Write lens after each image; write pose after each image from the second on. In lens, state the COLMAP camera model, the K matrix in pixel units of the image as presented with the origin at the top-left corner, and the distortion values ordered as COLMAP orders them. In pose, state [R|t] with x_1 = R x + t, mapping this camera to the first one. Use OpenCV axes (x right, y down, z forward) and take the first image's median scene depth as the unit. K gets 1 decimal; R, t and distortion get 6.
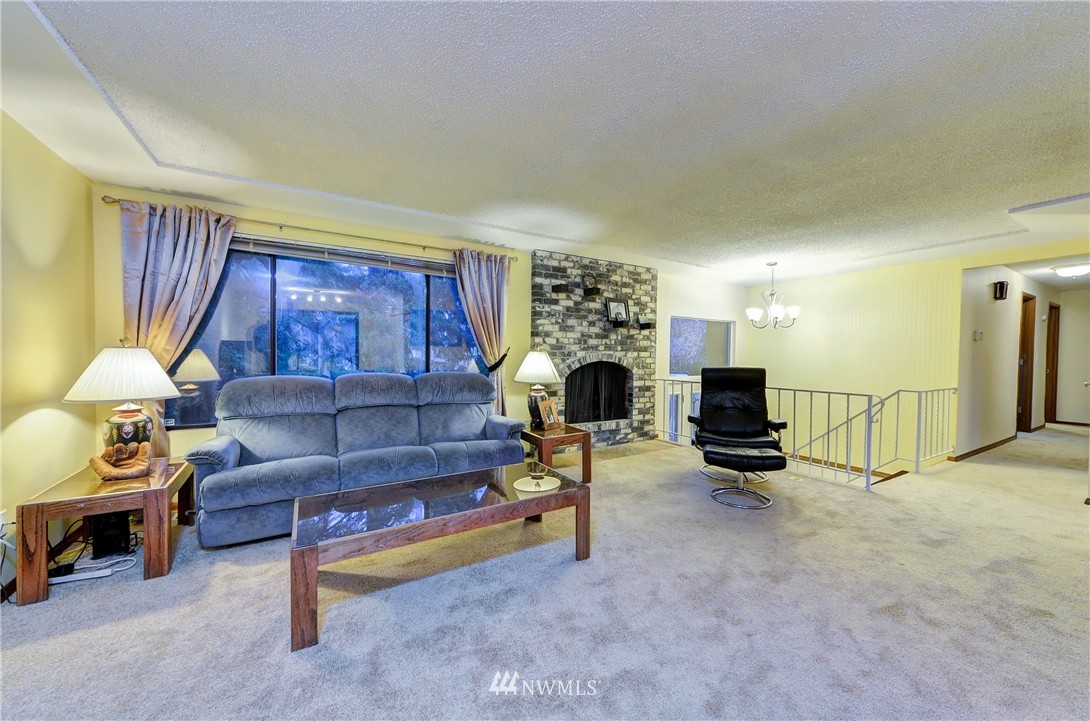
lens RADIAL K [[383.4, 0, 543.5], [0, 383.4, 364.1], [0, 0, 1]] dist [-0.000523, -0.000002]
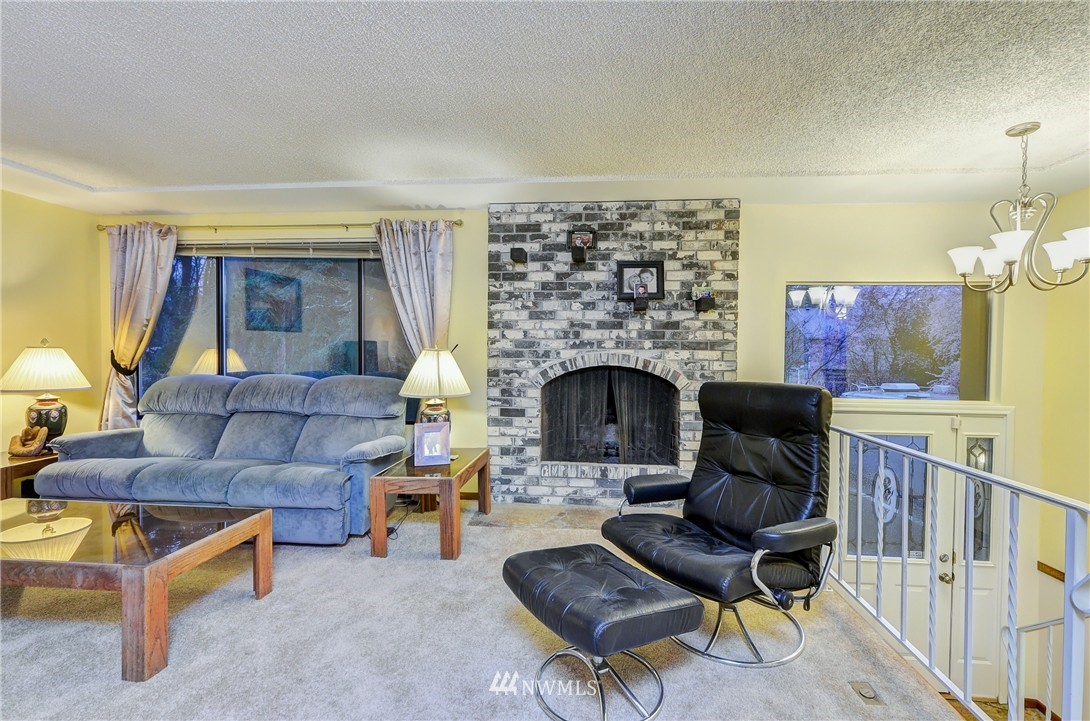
lens RADIAL K [[470.3, 0, 543.9], [0, 470.3, 371.6], [0, 0, 1]] dist [0.003747, 0.000219]
pose [[0.820242, 0.014429, -0.571835, 0.514175], [-0.016915, 0.999856, 0.000966, 0.003022], [0.571767, 0.008880, 0.820368, 0.332379]]
